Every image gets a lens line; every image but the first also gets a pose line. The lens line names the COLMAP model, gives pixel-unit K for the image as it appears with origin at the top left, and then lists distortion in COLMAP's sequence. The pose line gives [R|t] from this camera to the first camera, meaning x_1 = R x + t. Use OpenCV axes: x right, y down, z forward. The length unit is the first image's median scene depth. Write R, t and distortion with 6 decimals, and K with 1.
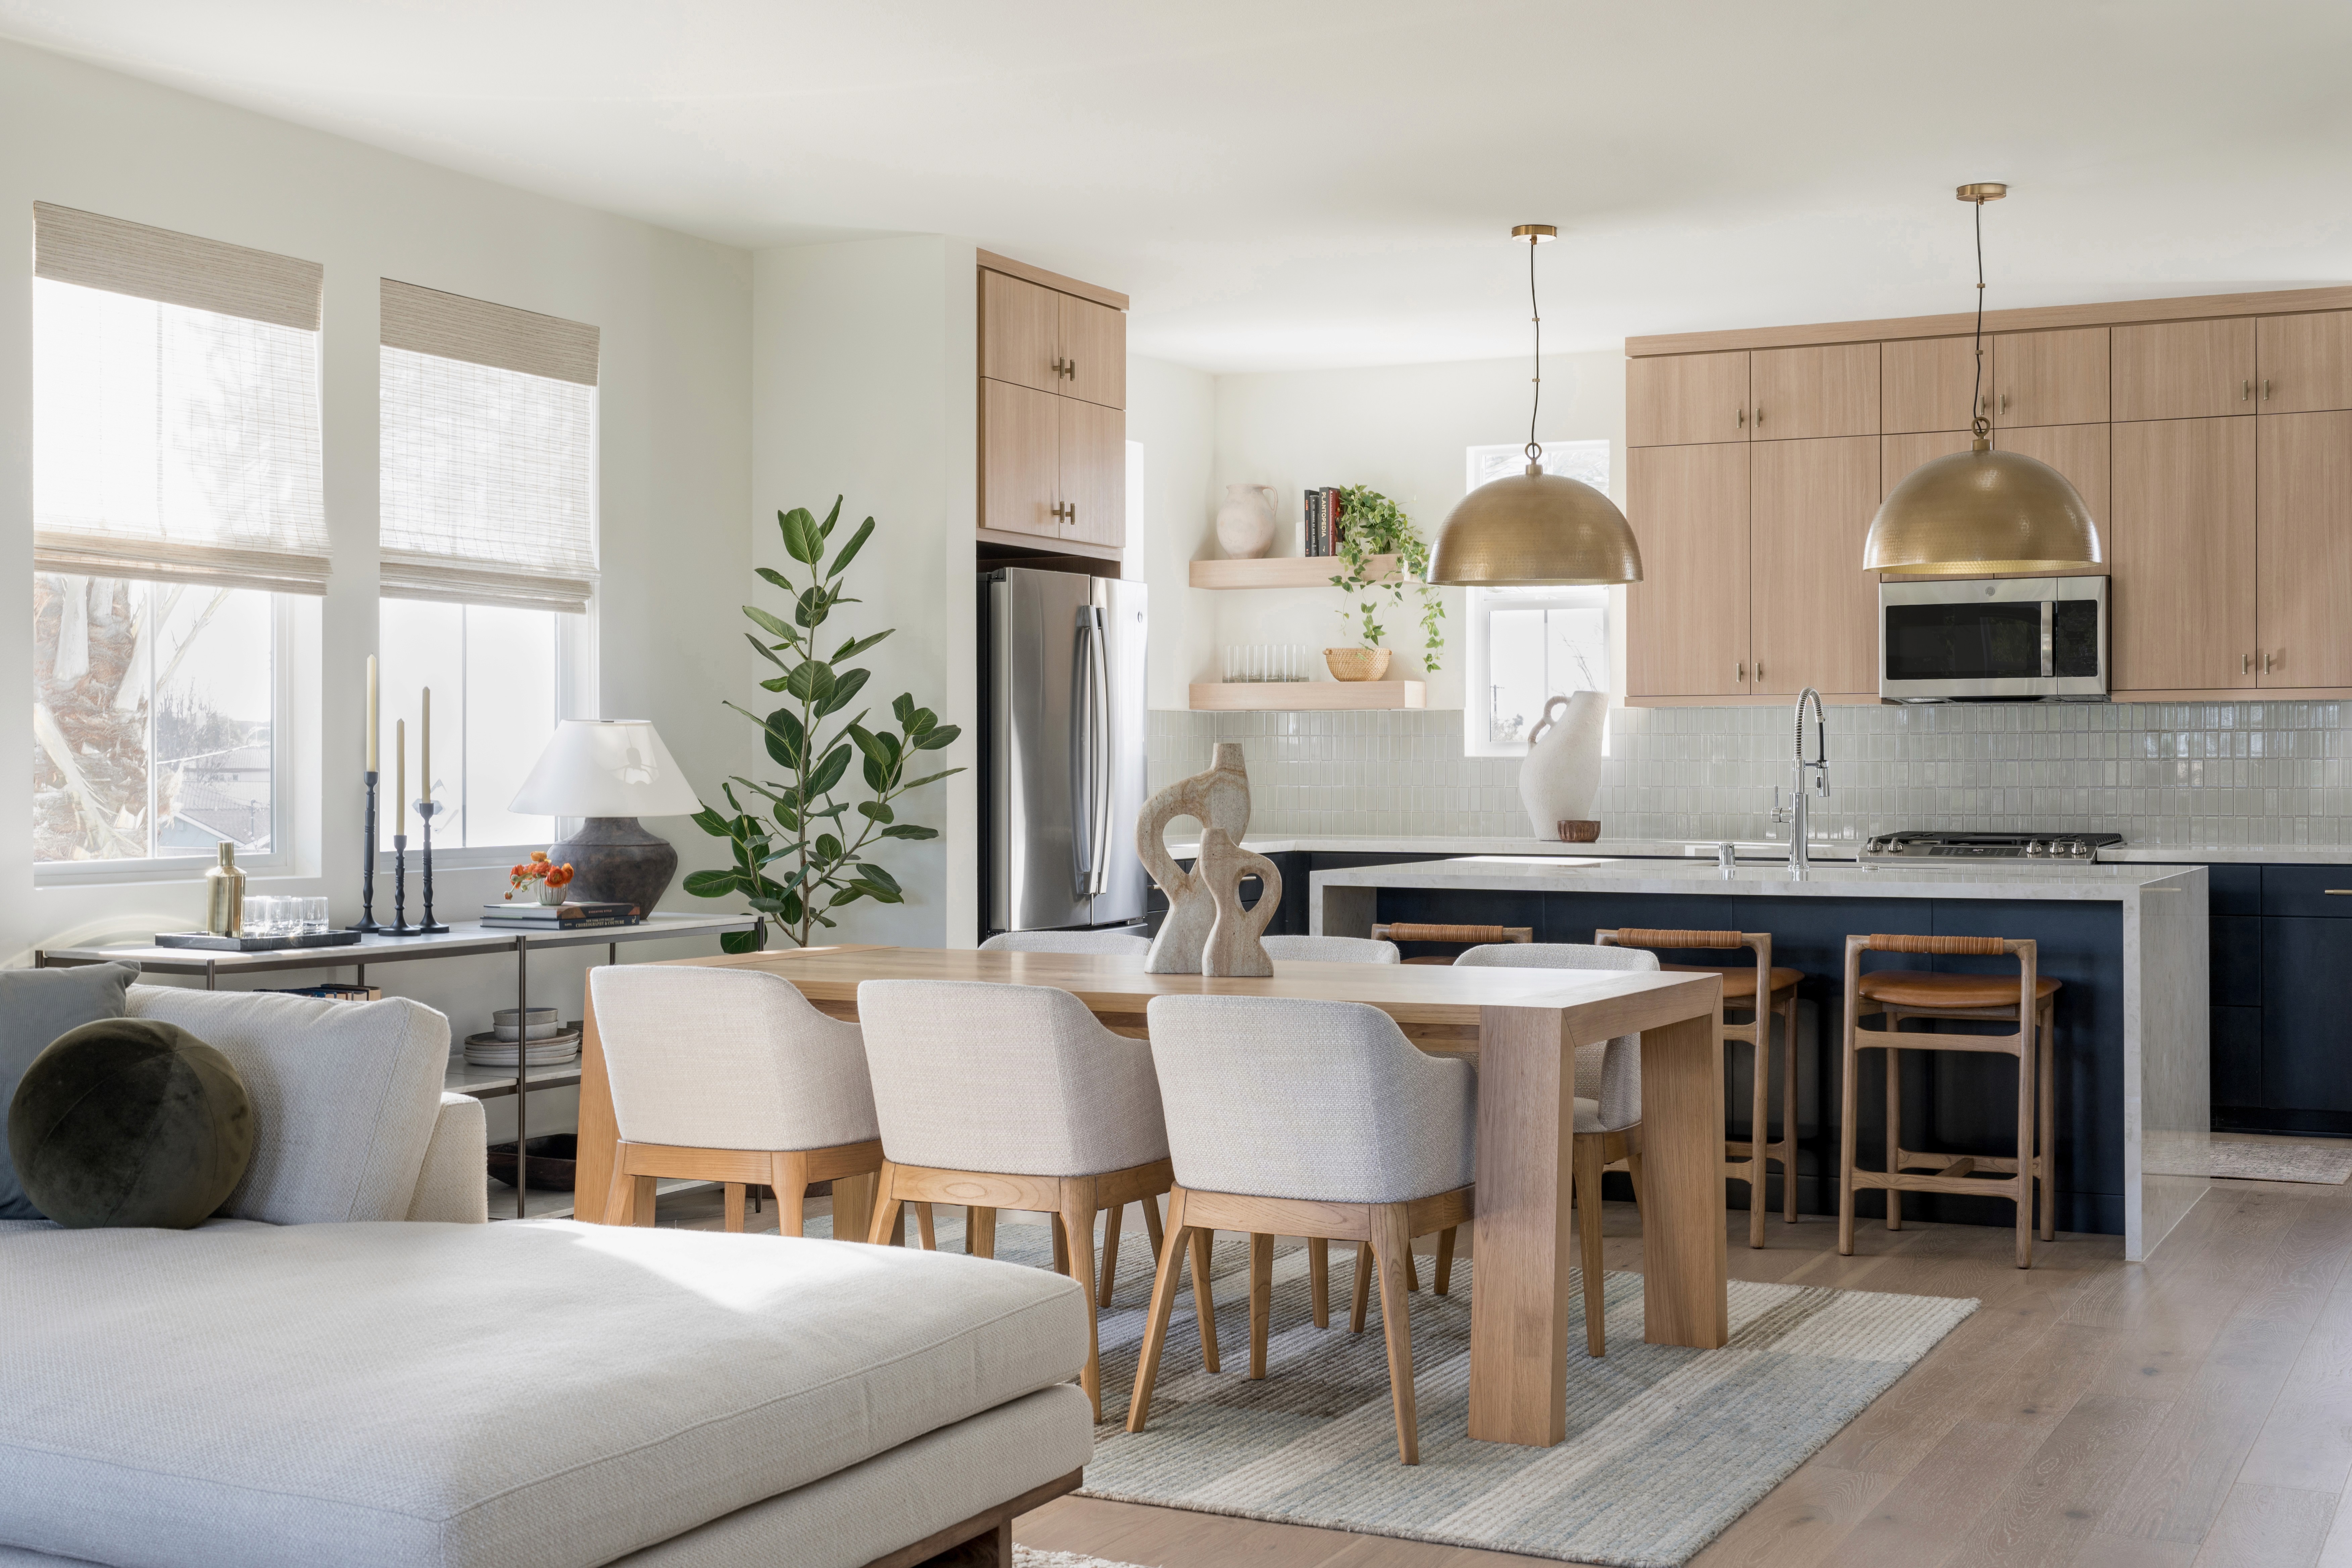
lens RADIAL K [[2876.8, 0, 1176.0], [0, 2876.8, 784.0], [0, 0, 1]] dist [0.007929, -0.016883]
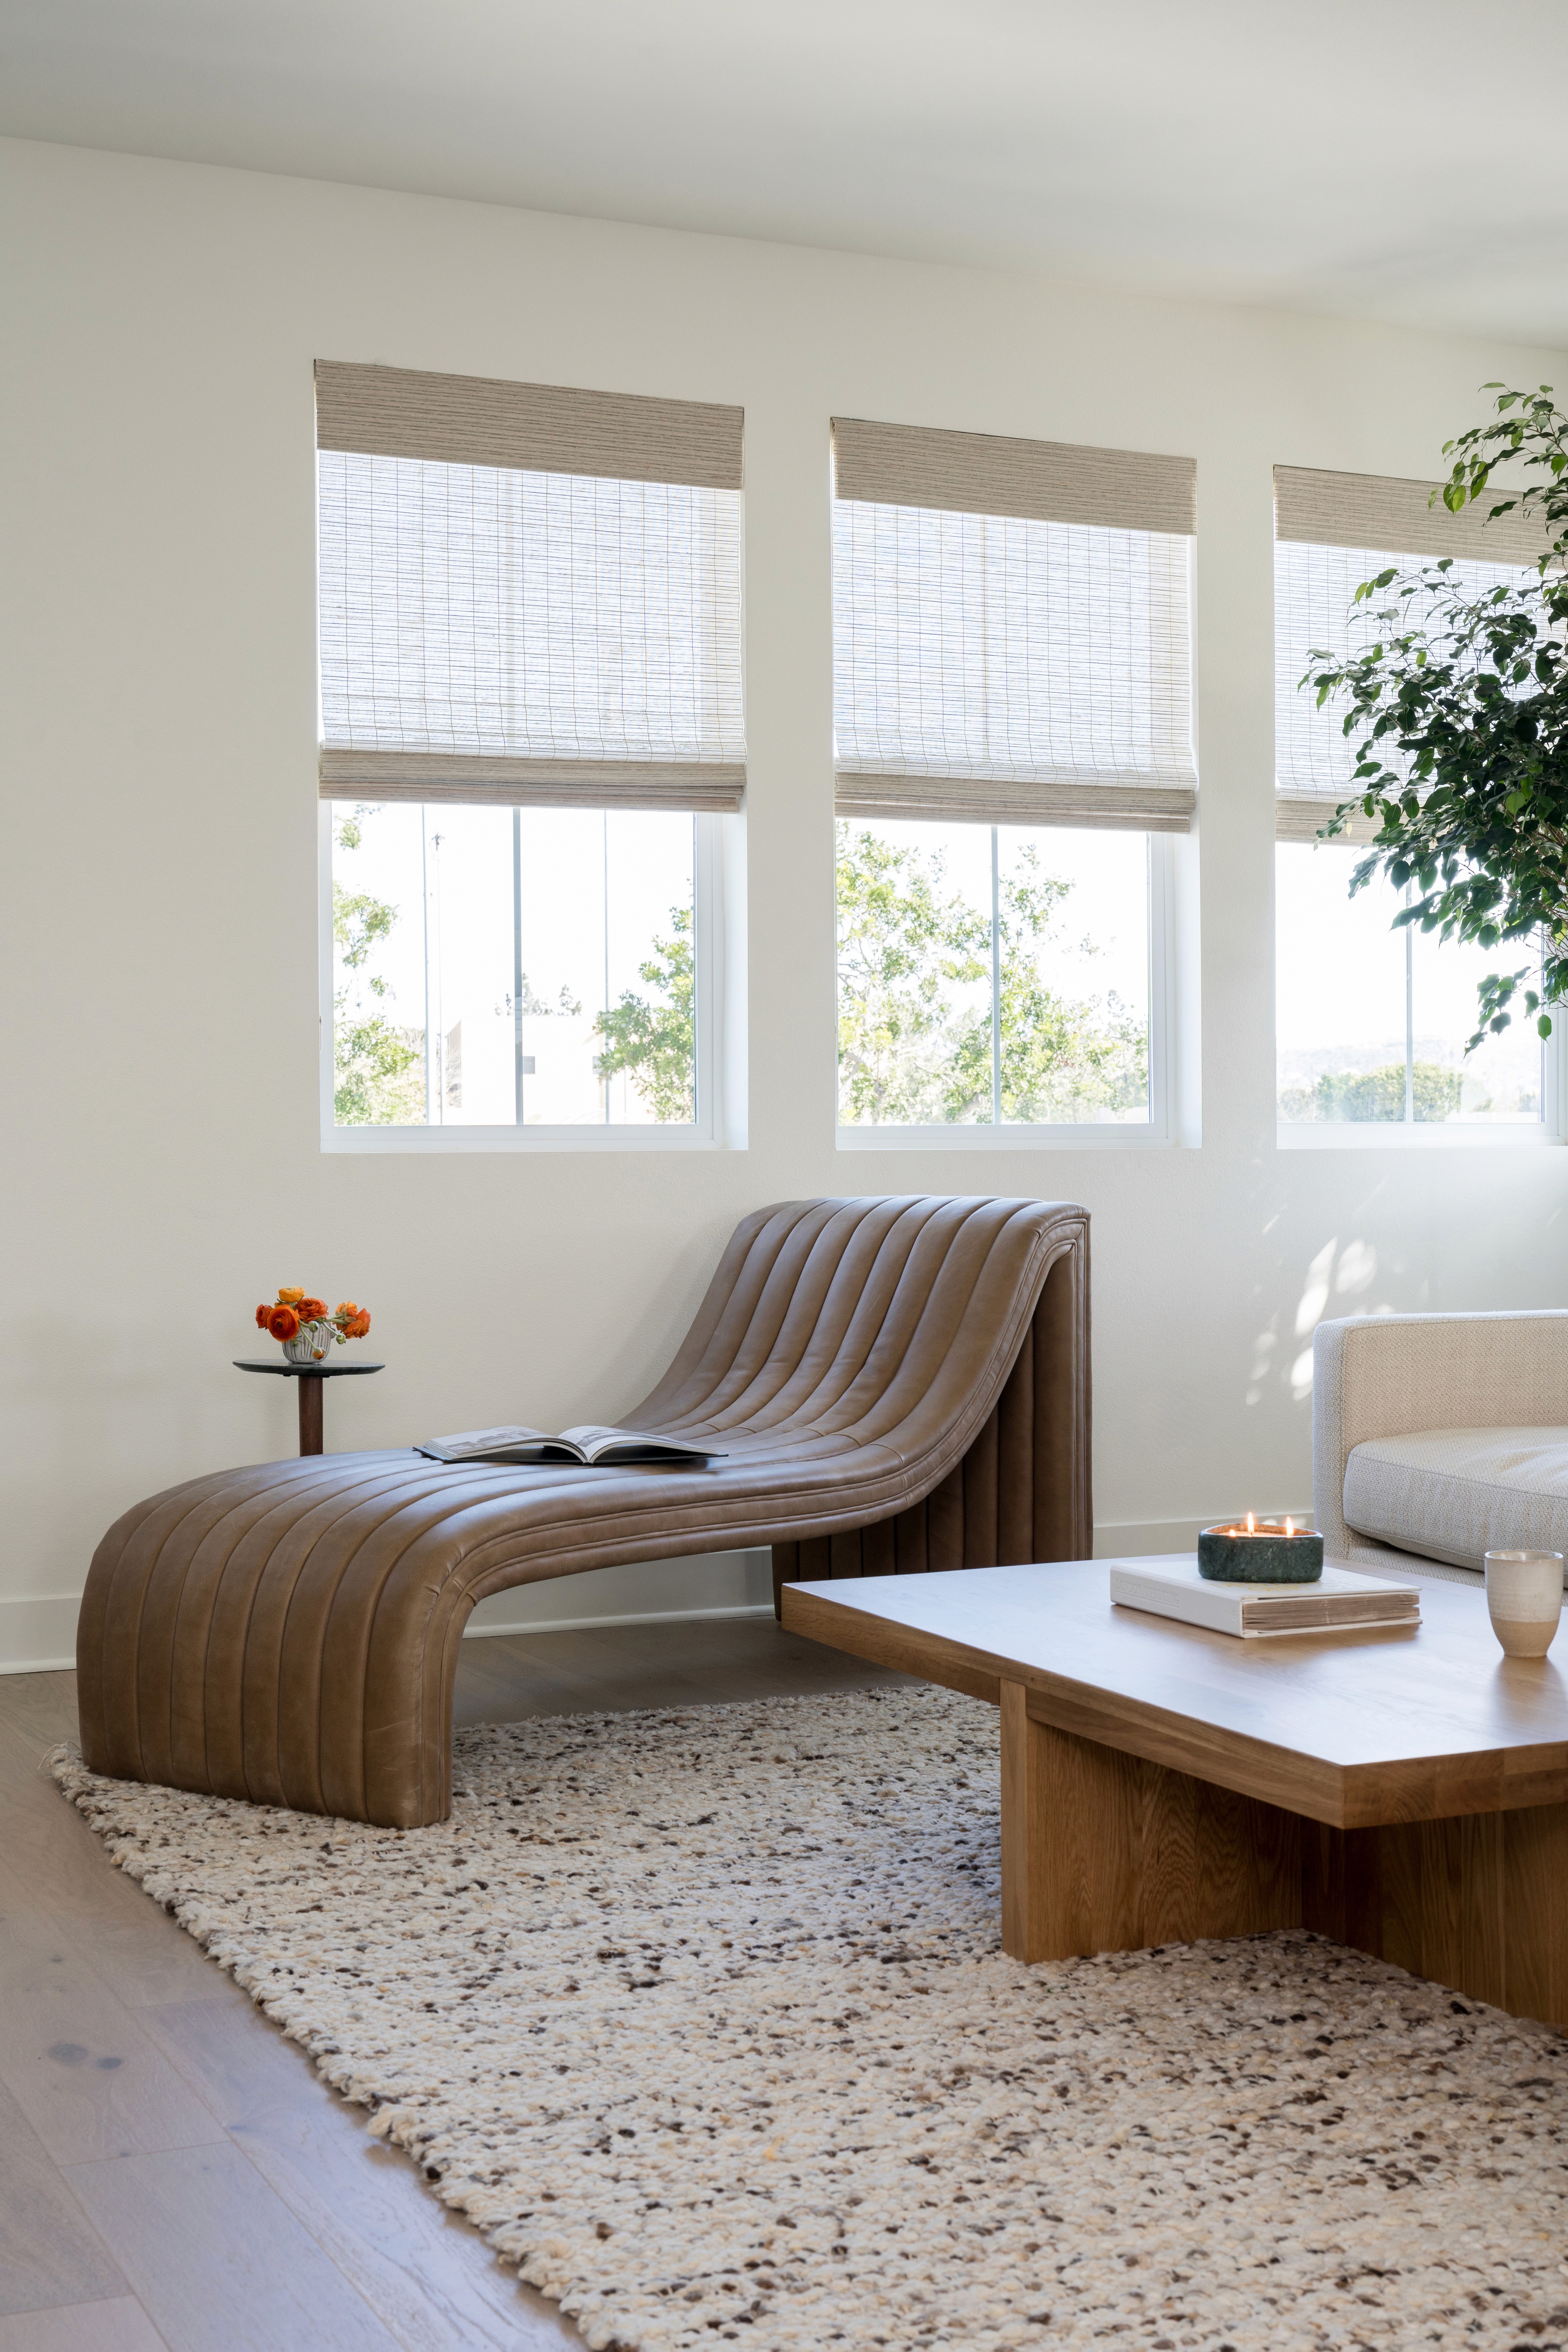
lens RADIAL K [[2876.8, 0, 784.0], [0, 2876.8, 1176.0], [0, 0, 1]] dist [0.007929, -0.016883]
pose [[0.781999, 0.019645, -0.622970, 0.223658], [0.000138, 0.999498, 0.031691, 0.009867], [0.623280, -0.024868, 0.781603, 0.372838]]
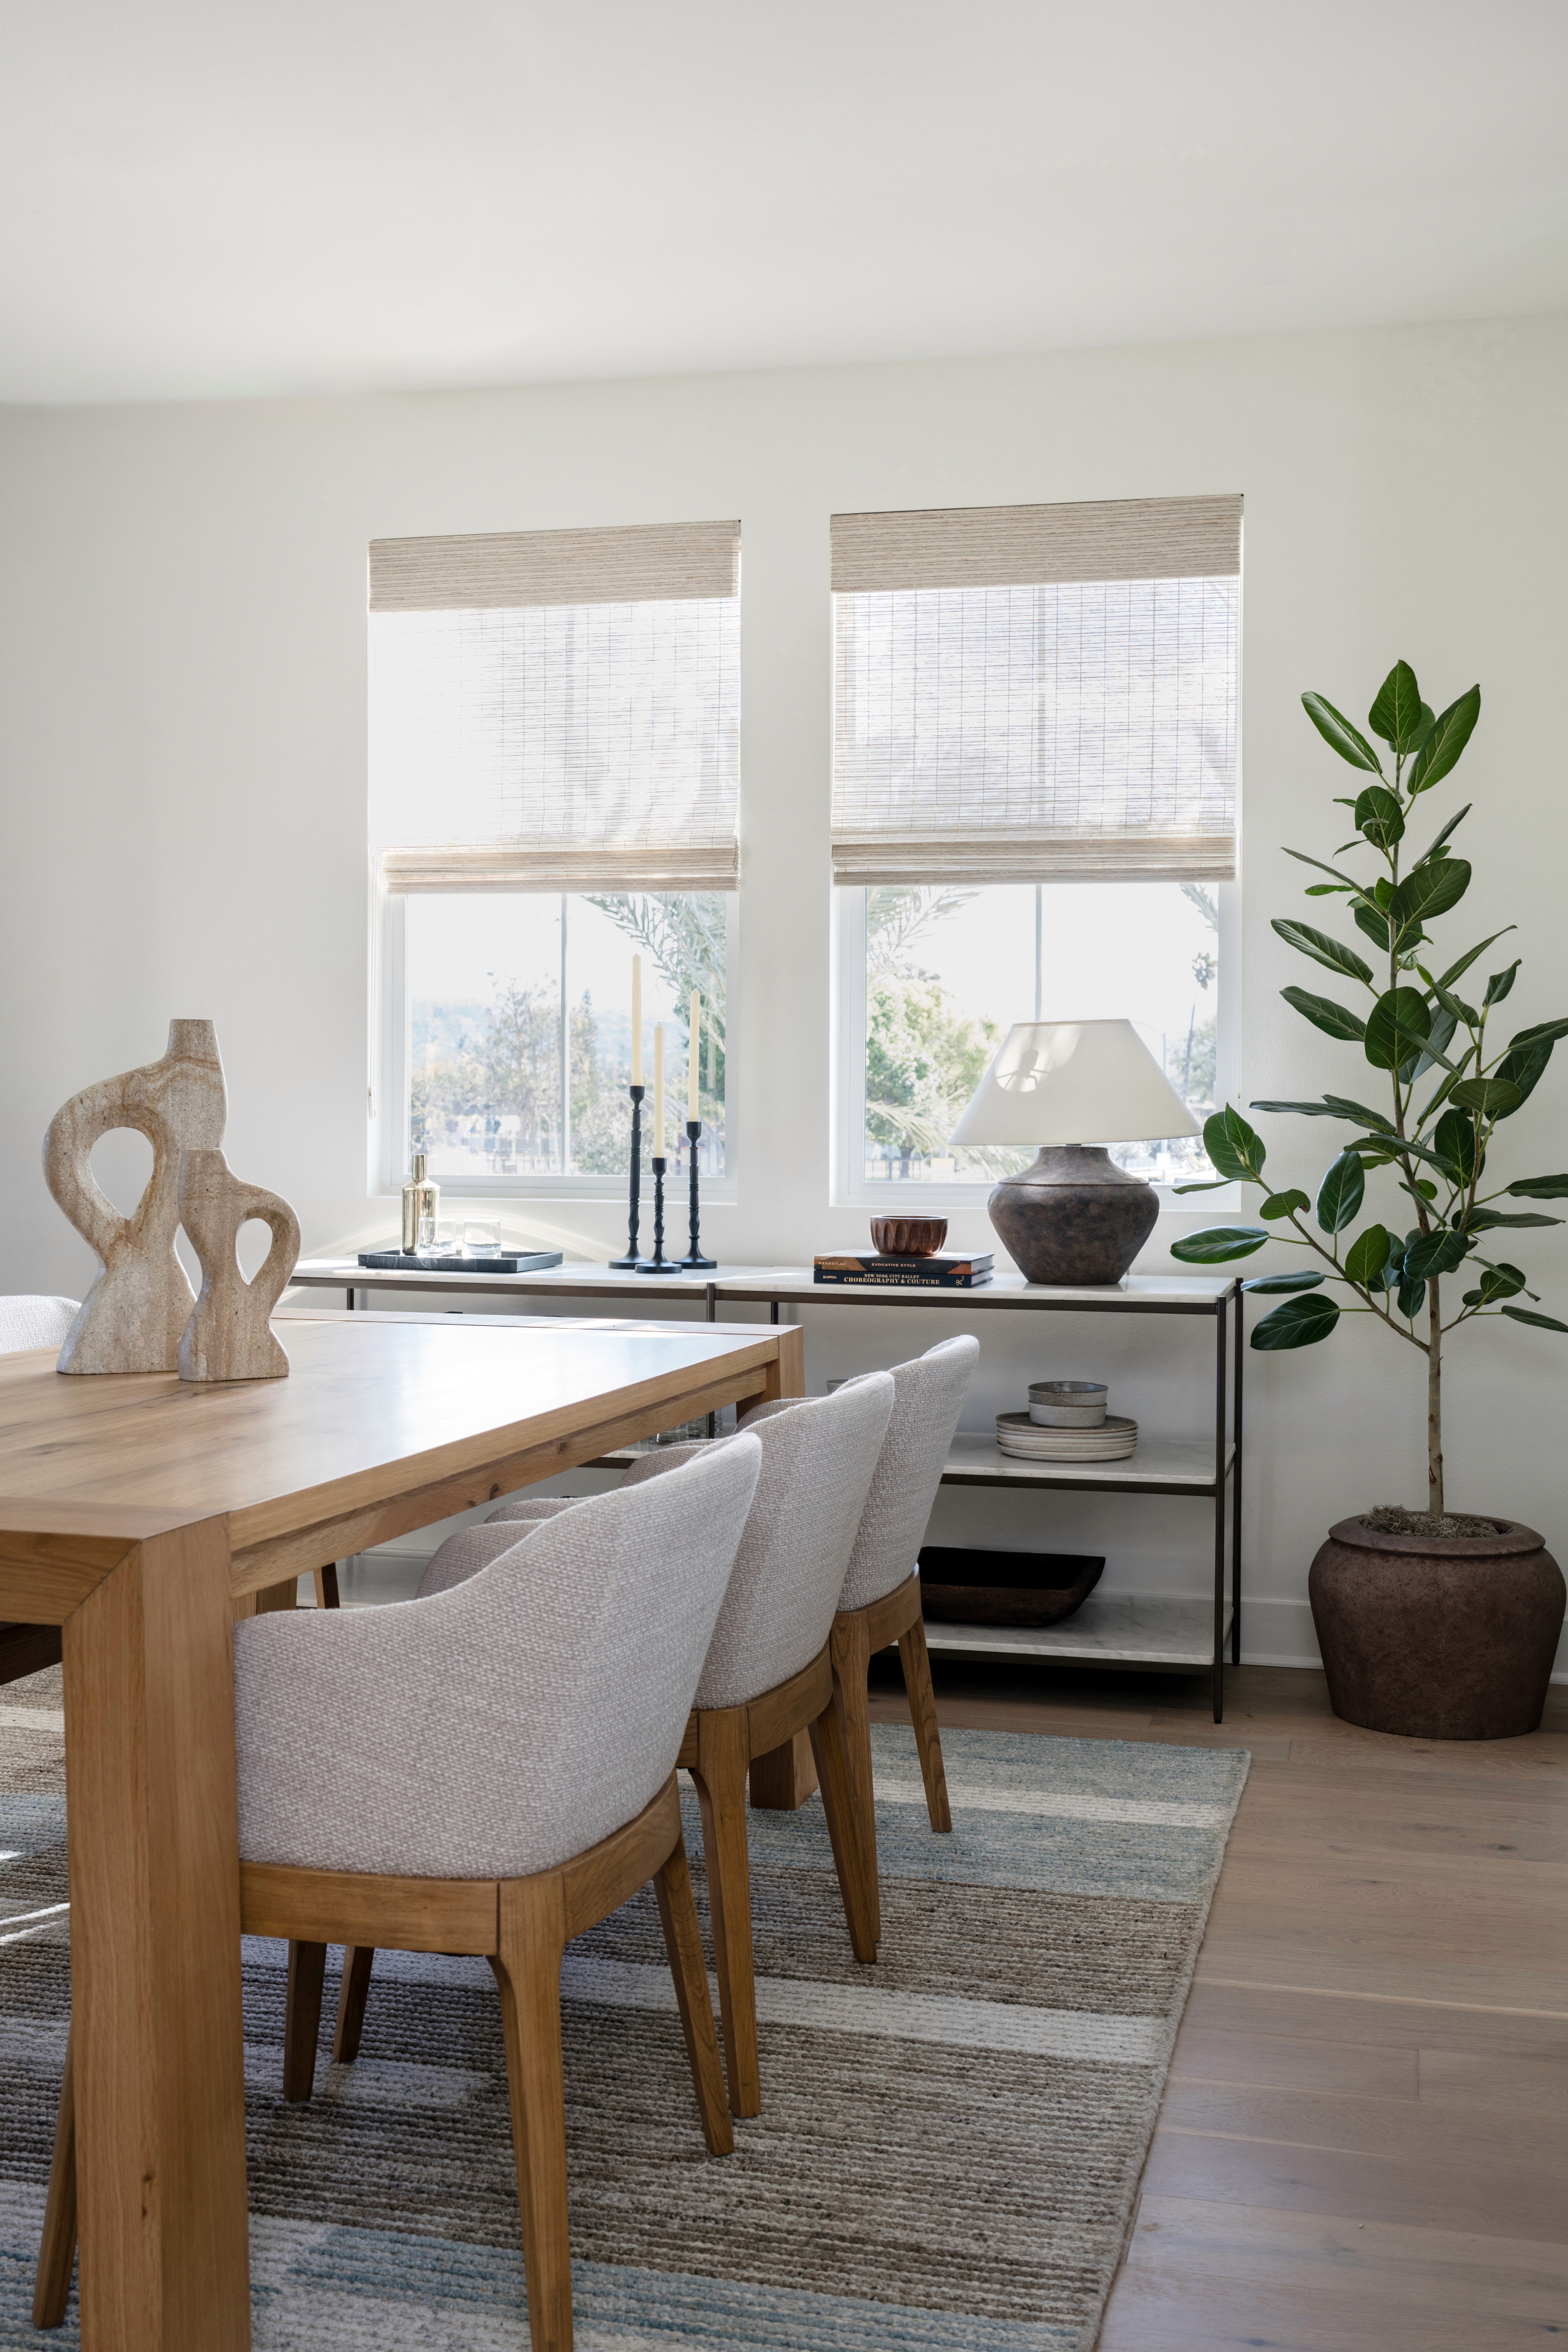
lens RADIAL K [[2441.5, 0, 784.0], [0, 2441.5, 1176.0], [0, 0, 1]] dist [-0.002704, -0.000113]
pose [[0.202439, 0.025487, -0.978963, 0.459197], [-0.014819, 0.999627, 0.022960, 0.005633], [0.979183, 0.009859, 0.202741, 0.872860]]
